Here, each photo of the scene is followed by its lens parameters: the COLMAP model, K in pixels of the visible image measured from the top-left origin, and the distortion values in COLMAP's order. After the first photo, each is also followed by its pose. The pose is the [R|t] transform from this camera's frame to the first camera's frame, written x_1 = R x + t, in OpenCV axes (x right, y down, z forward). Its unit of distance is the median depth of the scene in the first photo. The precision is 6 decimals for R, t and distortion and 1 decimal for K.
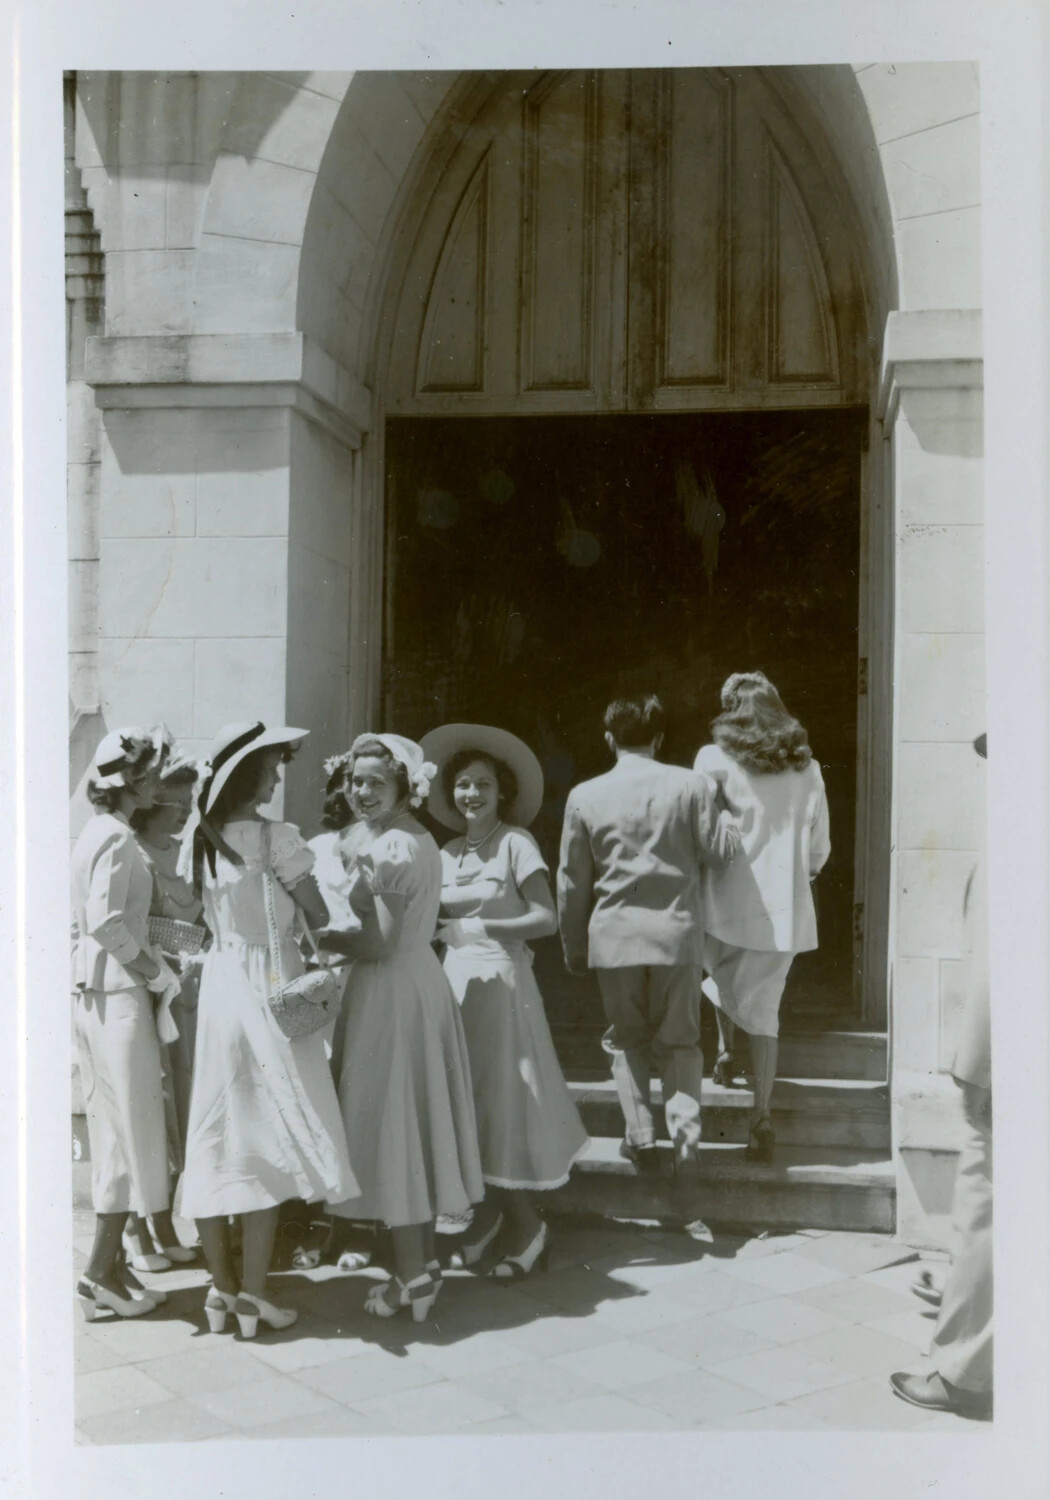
lens RADIAL K [[1877.1, 0, 483.8], [0, 1877.1, 749.5], [0, 0, 1]] dist [0.019616, 0.031414]
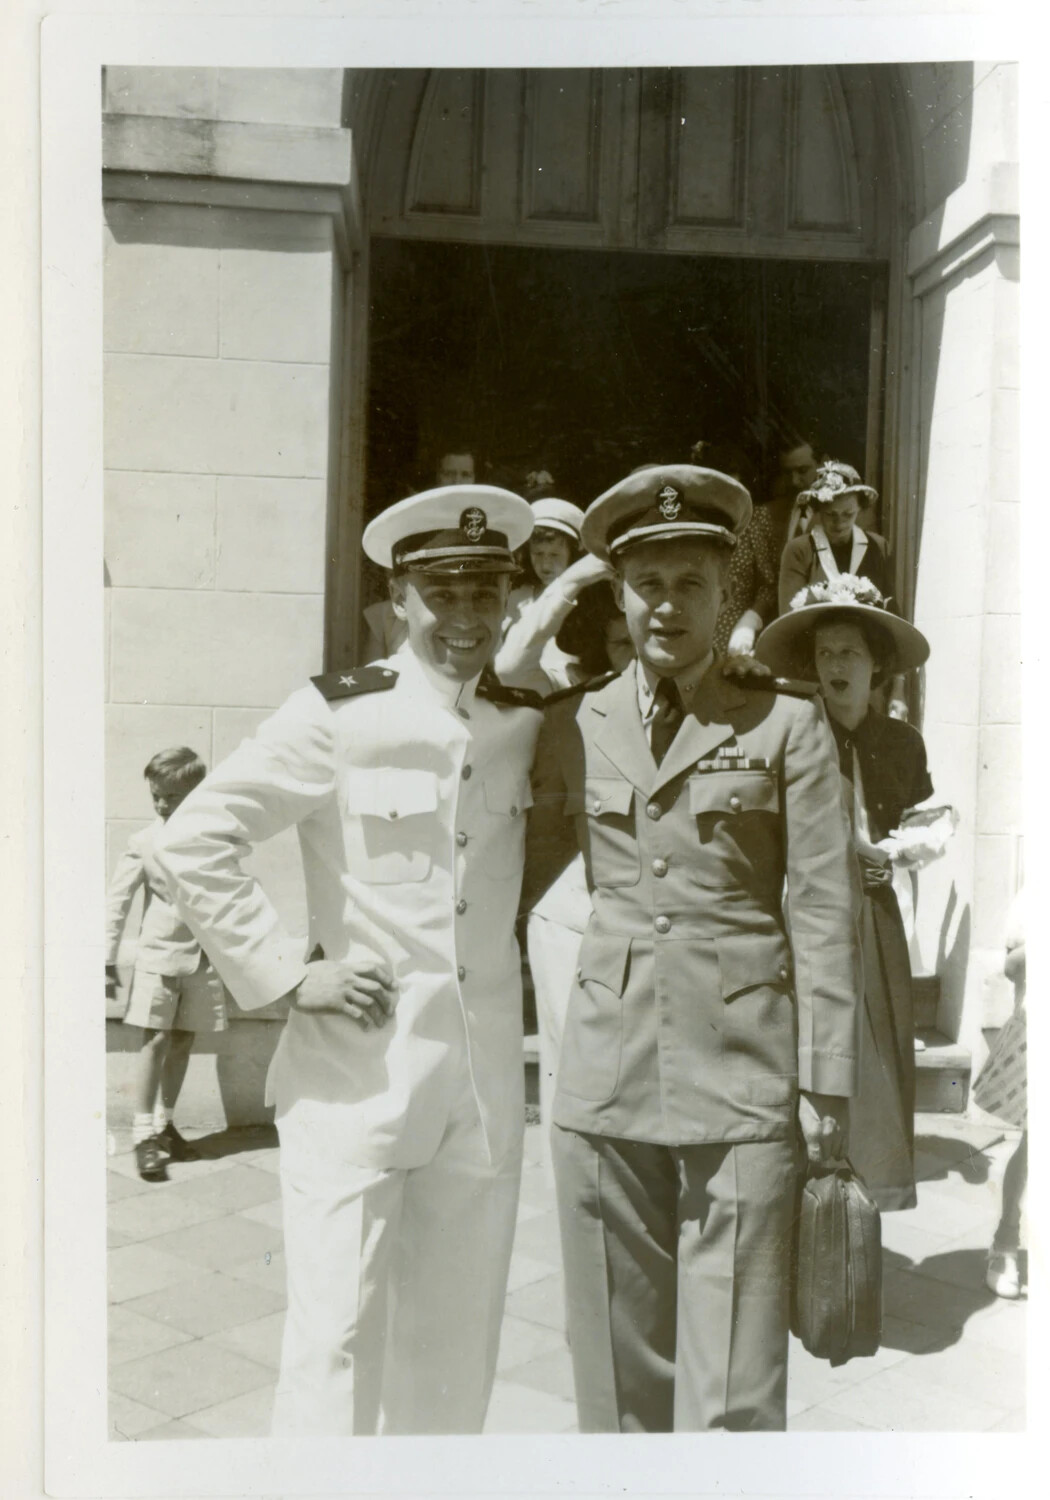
lens RADIAL K [[1906.9, 0, 525.1], [0, 1906.9, 715.2], [0, 0, 1]] dist [0.082575, 0.008620]
pose [[0.965206, 0.010787, 0.261267, -0.241610], [-0.024867, 0.998407, 0.050648, 0.003575], [-0.260304, -0.055382, 0.963937, 0.094575]]
